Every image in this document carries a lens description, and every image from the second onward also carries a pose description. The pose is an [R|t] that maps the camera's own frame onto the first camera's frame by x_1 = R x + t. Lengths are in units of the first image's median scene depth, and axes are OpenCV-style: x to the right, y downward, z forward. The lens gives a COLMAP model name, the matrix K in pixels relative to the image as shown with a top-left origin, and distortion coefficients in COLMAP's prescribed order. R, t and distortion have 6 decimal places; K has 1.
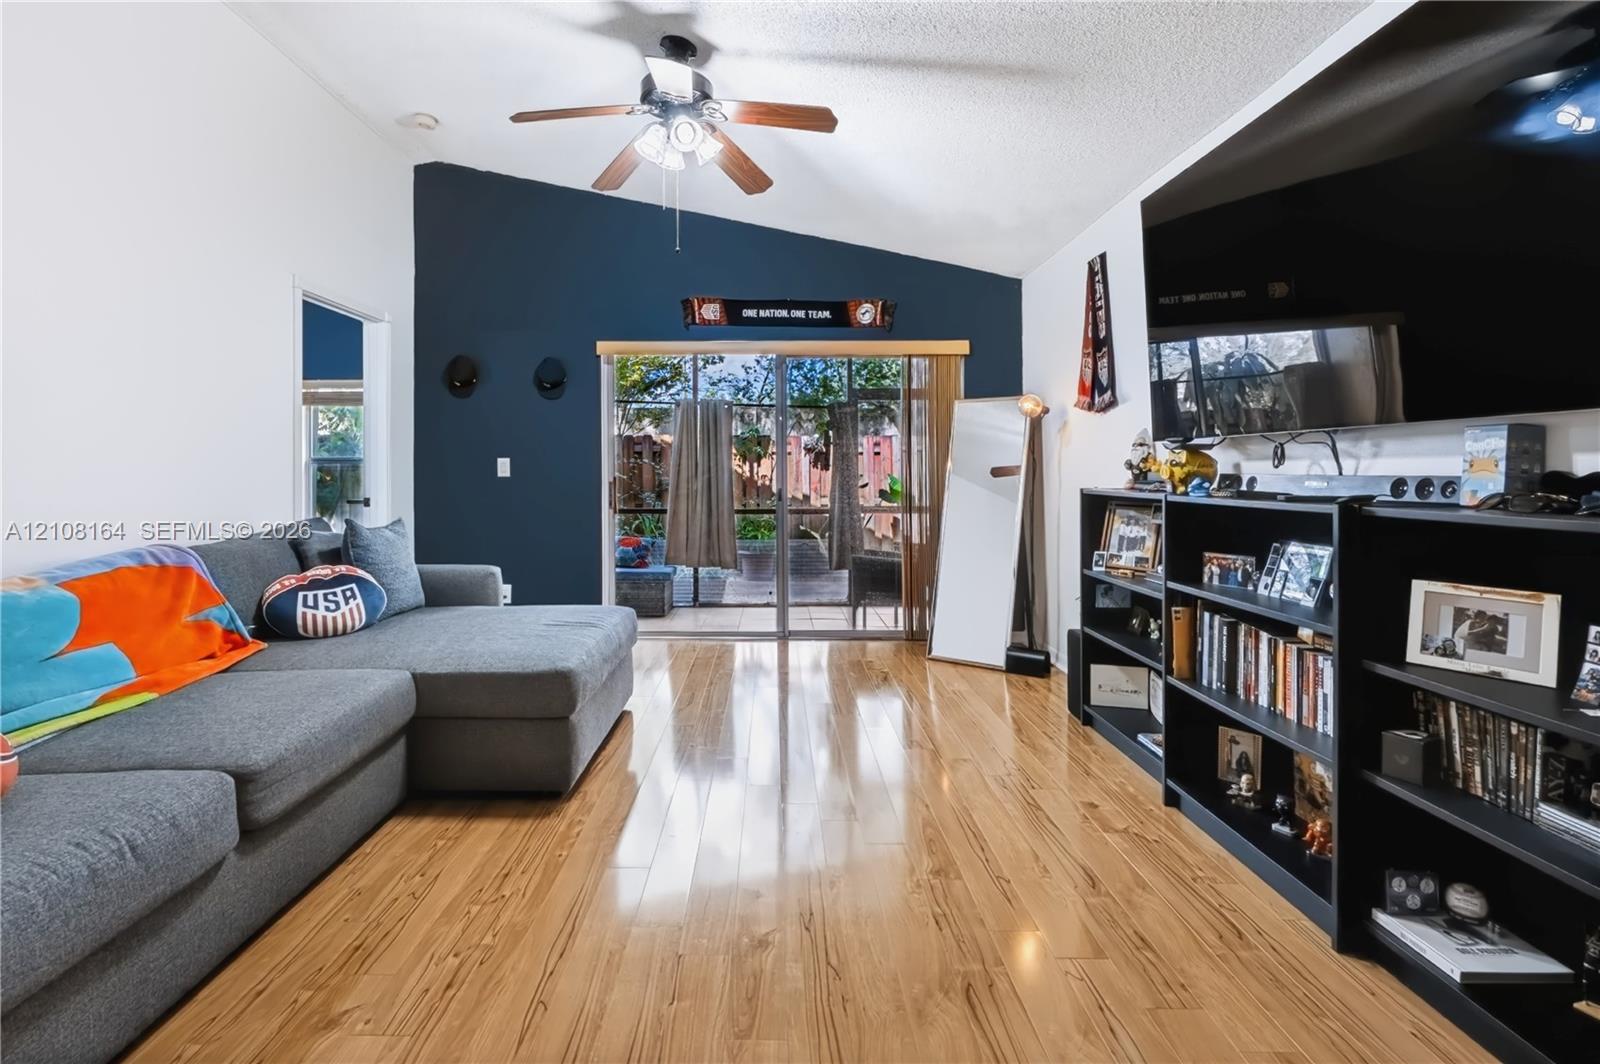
lens RADIAL K [[748.2, 0, 800.8], [0, 748.2, 485.8], [0, 0, 1]] dist [-0.005801, 0.001839]
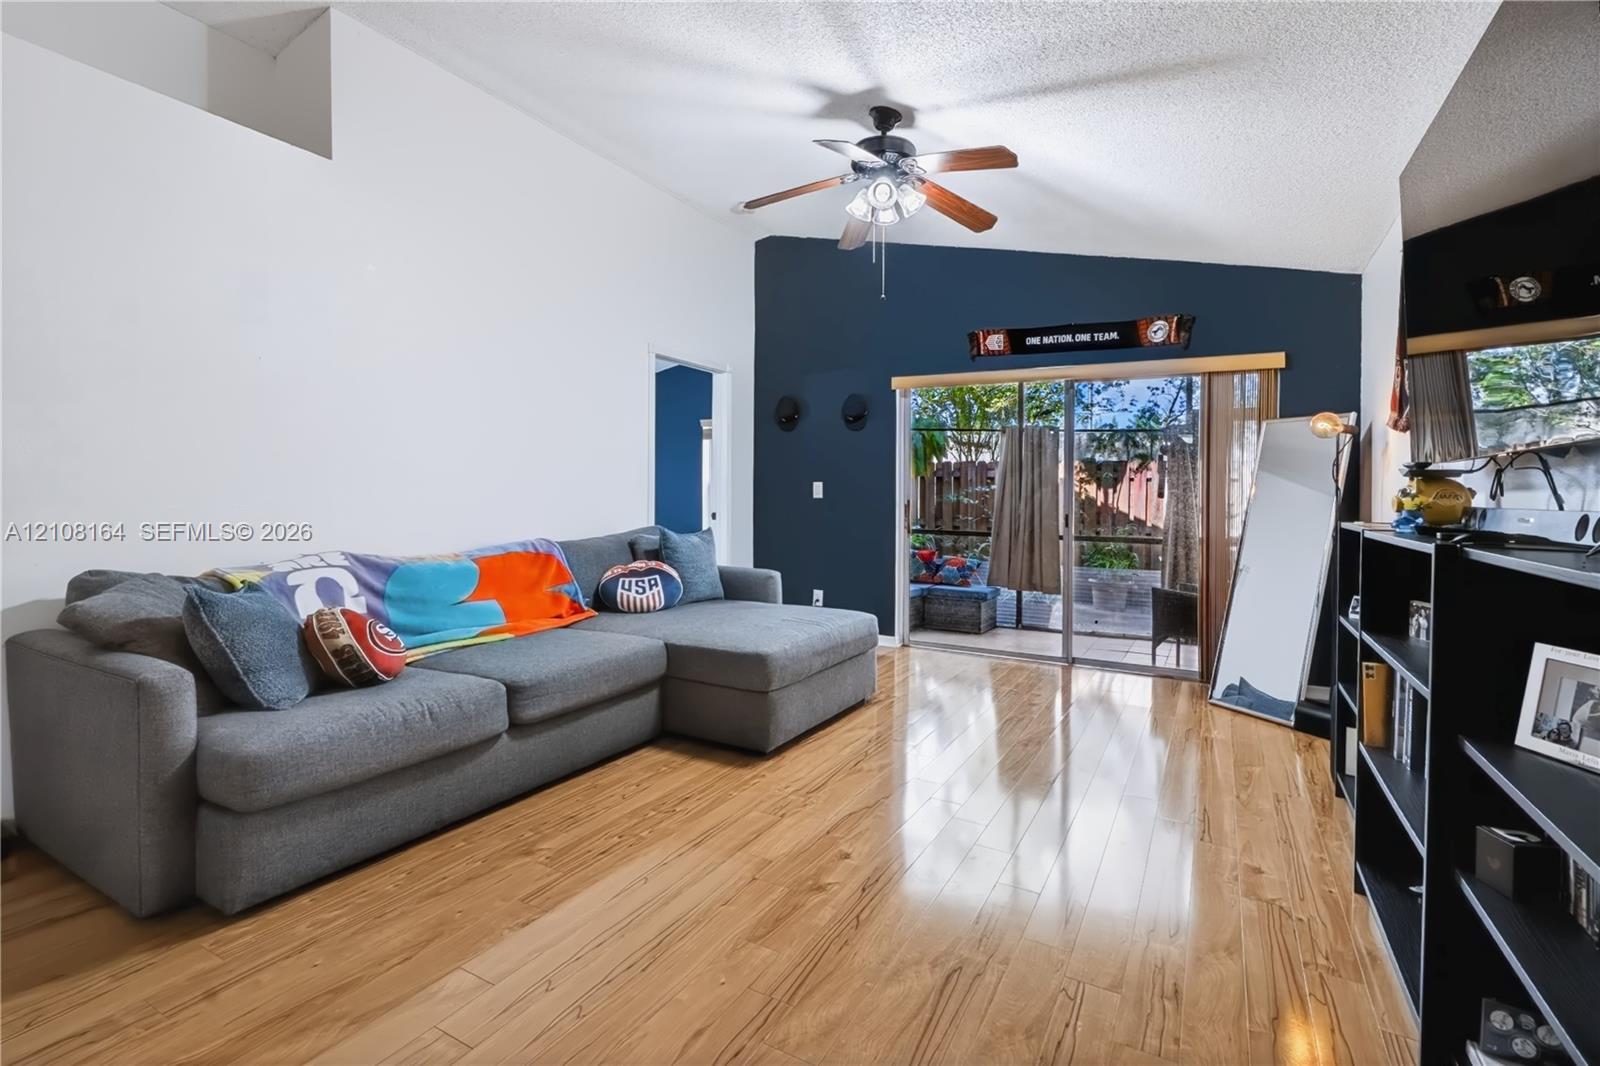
lens RADIAL K [[715.1, 0, 804.2], [0, 715.1, 522.3], [0, 0, 1]] dist [-0.004492, 0.000679]
pose [[0.885743, 0.032784, -0.463017, 0.238729], [-0.024680, 0.999418, 0.023552, 0.000007], [0.463520, -0.009434, 0.886036, -0.010940]]
